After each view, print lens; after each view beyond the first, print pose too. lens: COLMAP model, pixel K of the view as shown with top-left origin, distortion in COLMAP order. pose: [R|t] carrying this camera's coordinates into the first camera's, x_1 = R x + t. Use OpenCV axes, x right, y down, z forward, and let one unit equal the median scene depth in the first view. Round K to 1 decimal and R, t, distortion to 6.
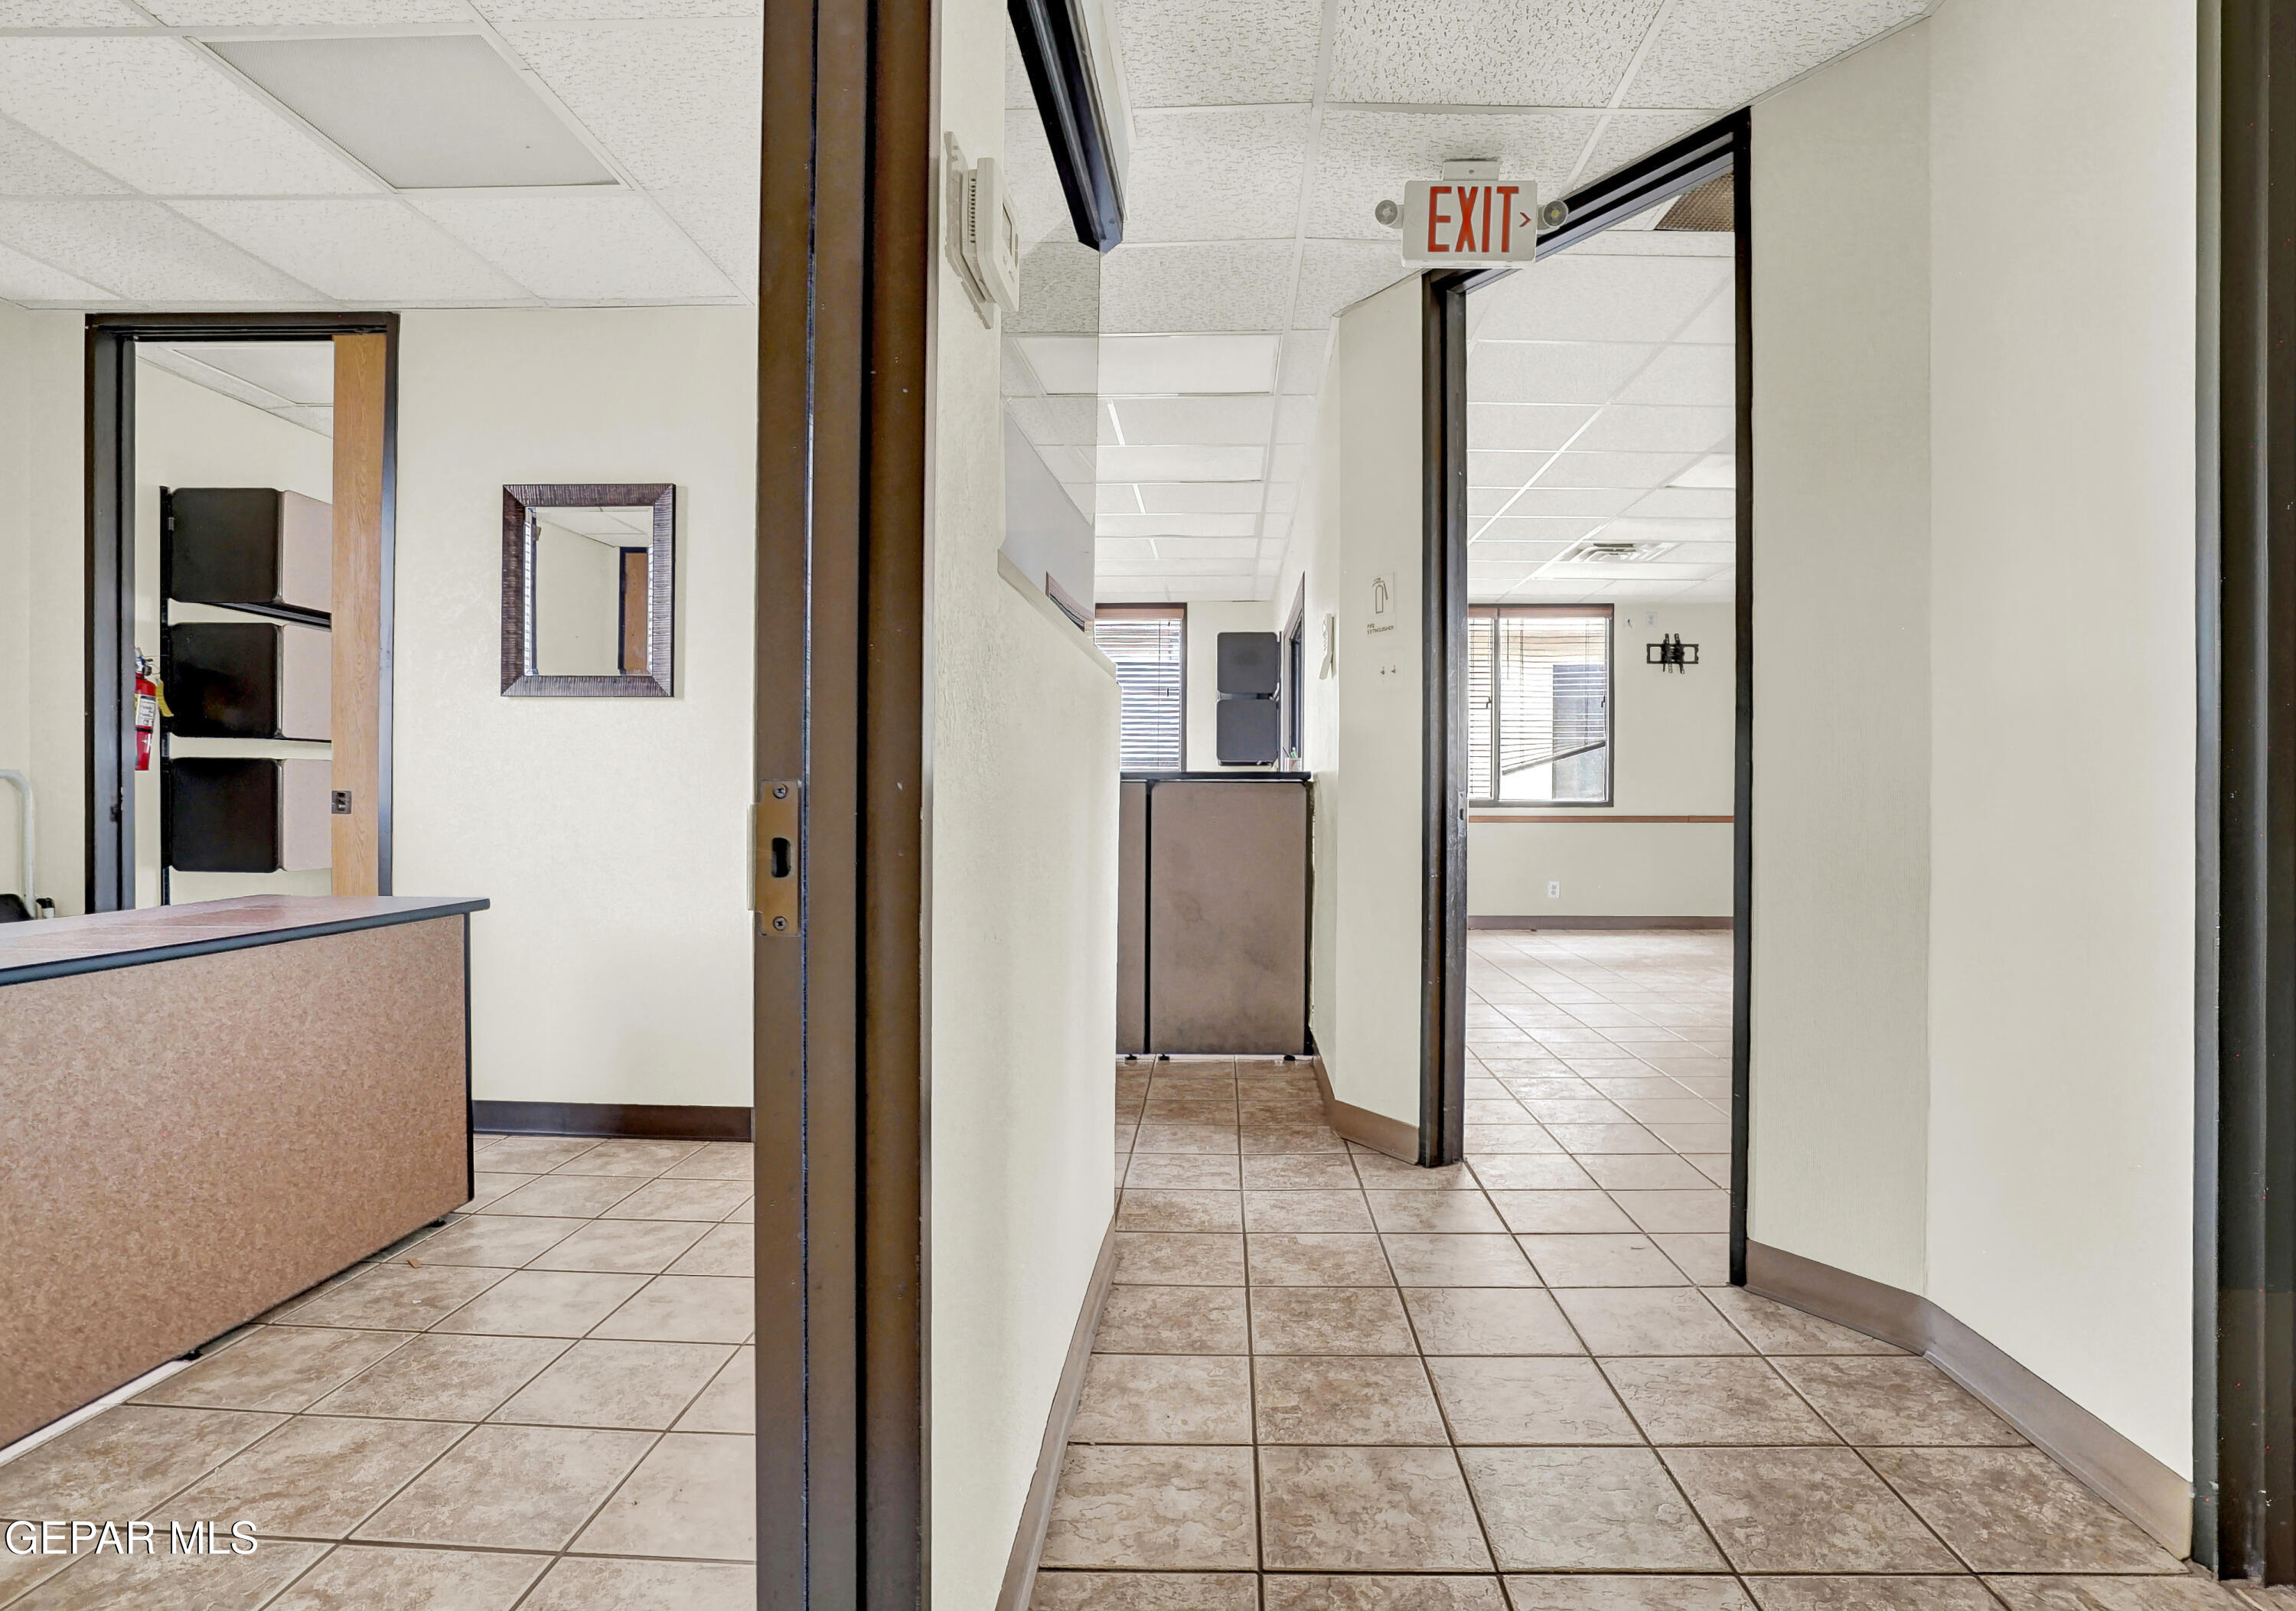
lens RADIAL K [[1174.1, 0, 1155.0], [0, 1174.1, 813.1], [0, 0, 1]] dist [-0.017827, 0.002538]
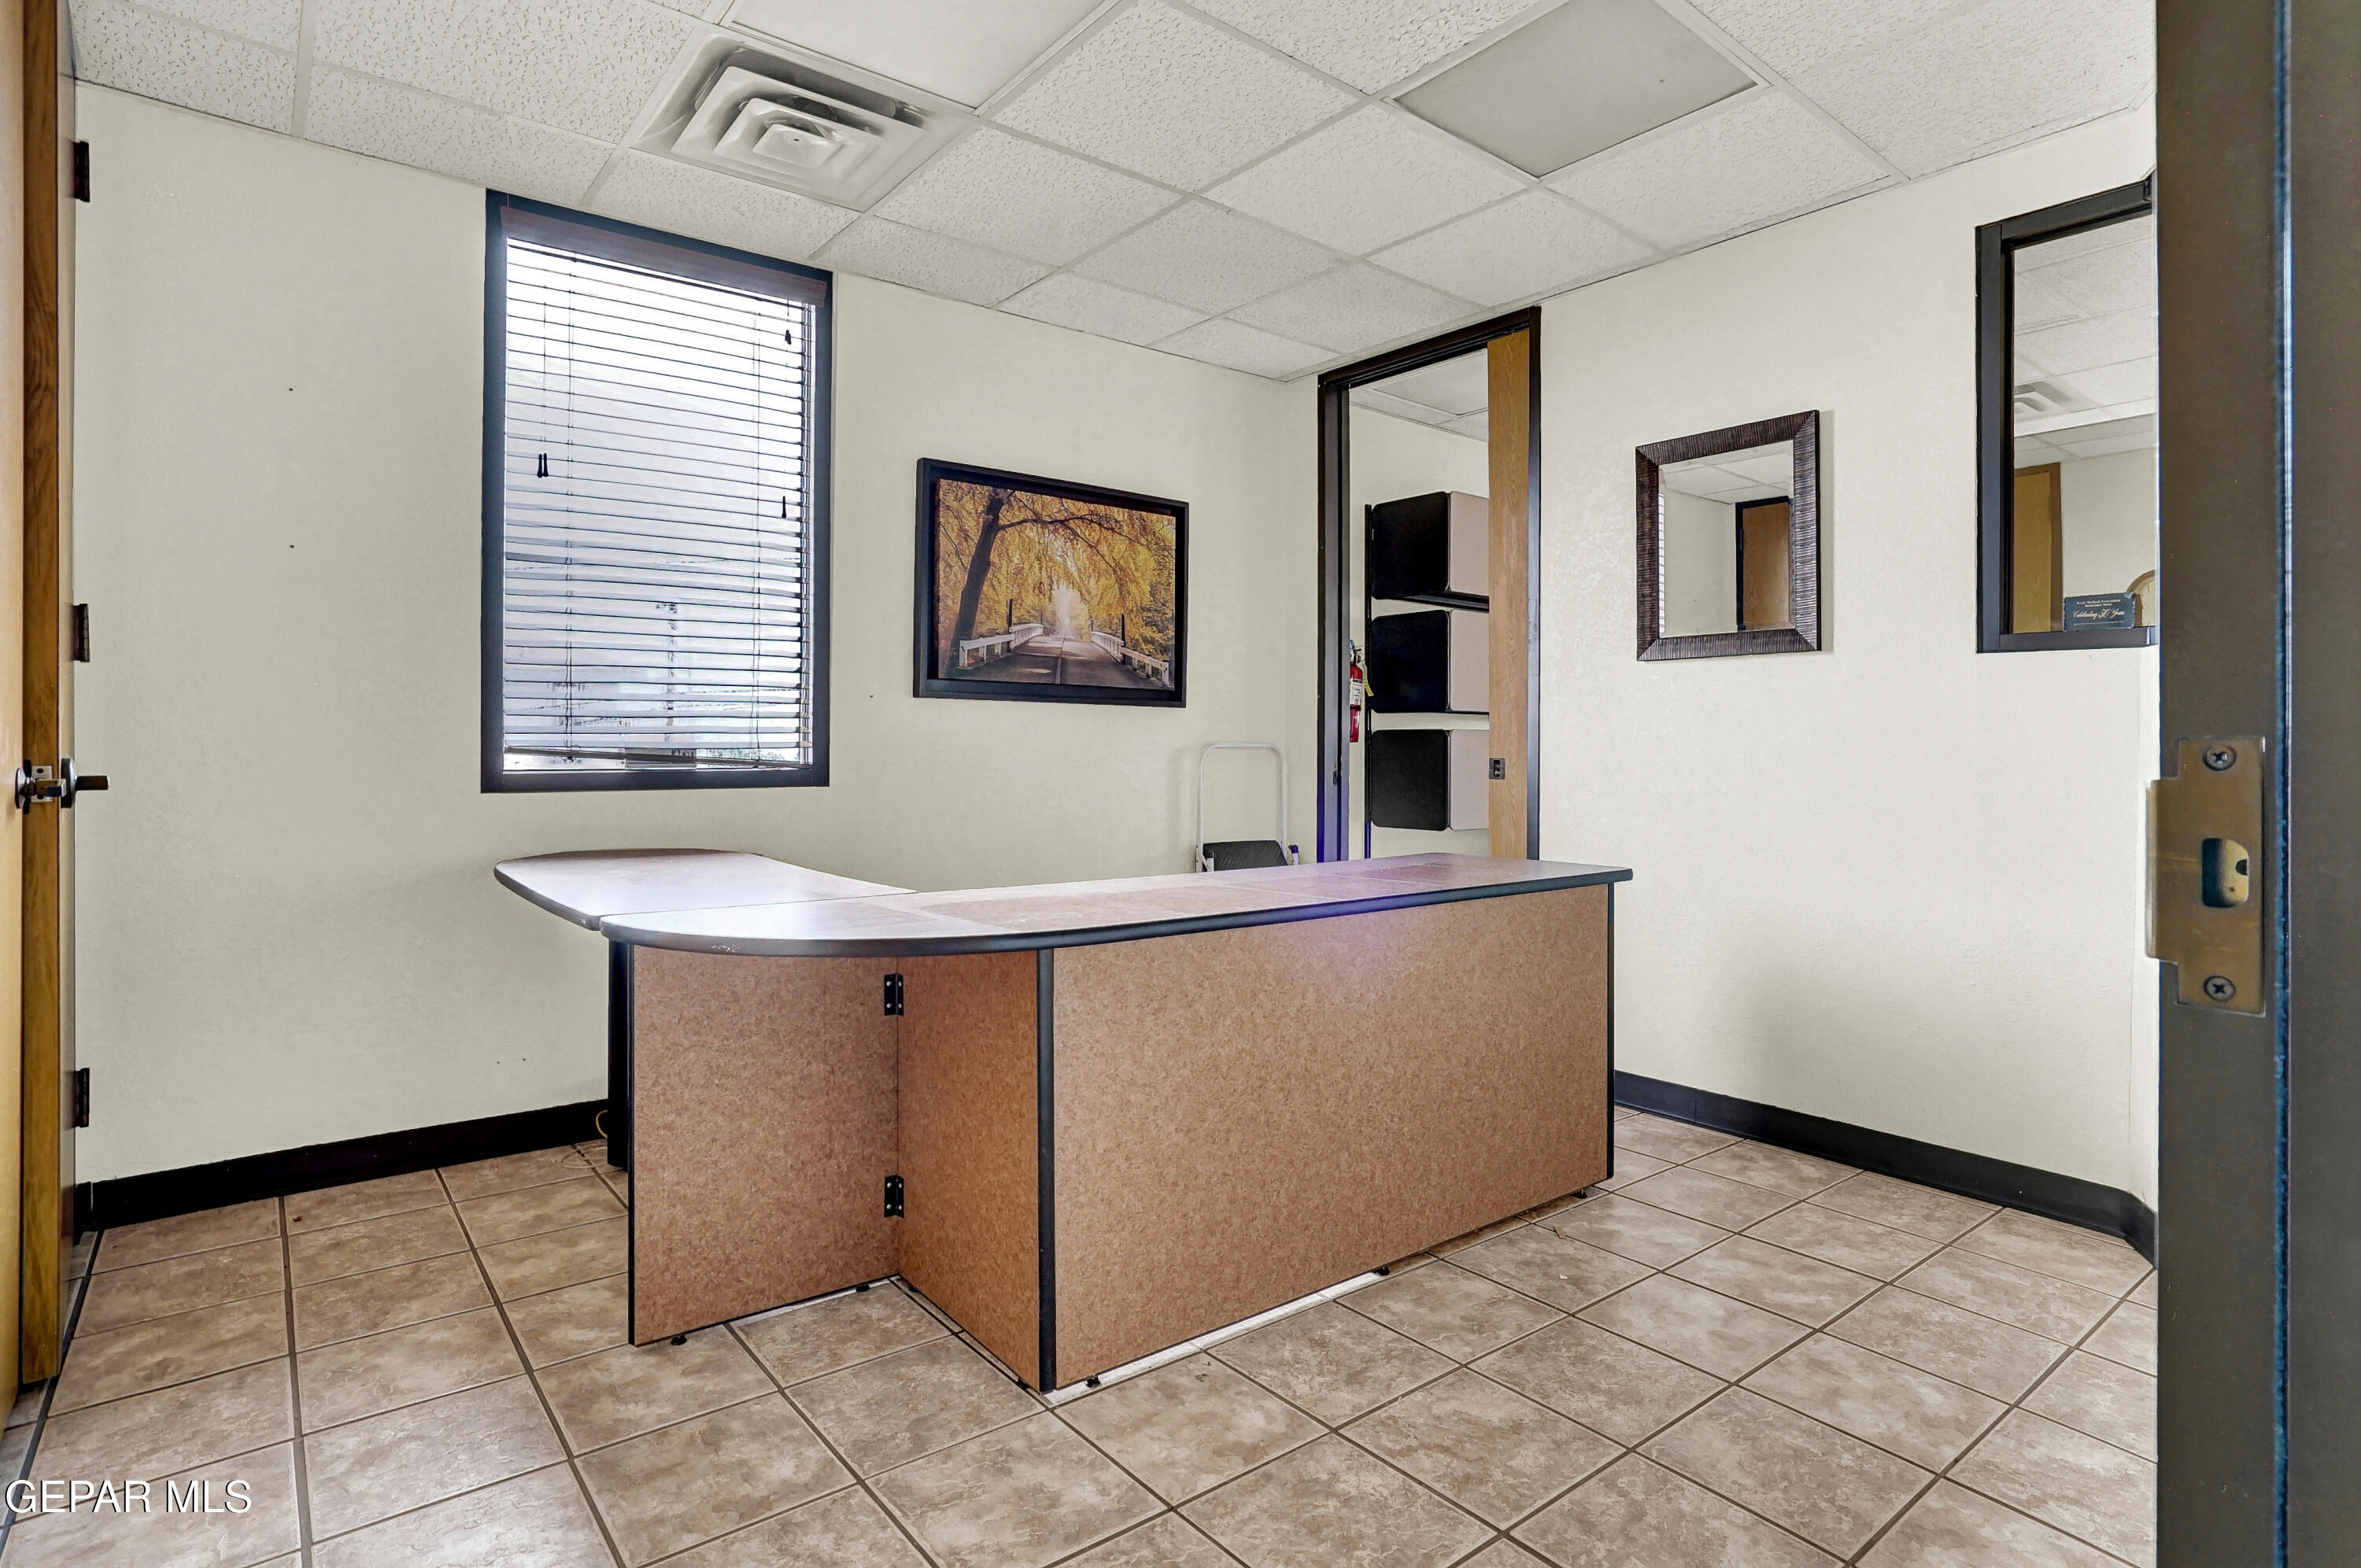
lens RADIAL K [[1127.4, 0, 1190.6], [0, 1127.4, 777.9], [0, 0, 1]] dist [-0.066811, 0.025297]
pose [[0.654014, 0.008148, -0.756439, -0.123699], [-0.007950, 0.999961, 0.003898, -0.003291], [0.756441, 0.003464, 0.654053, 0.133938]]
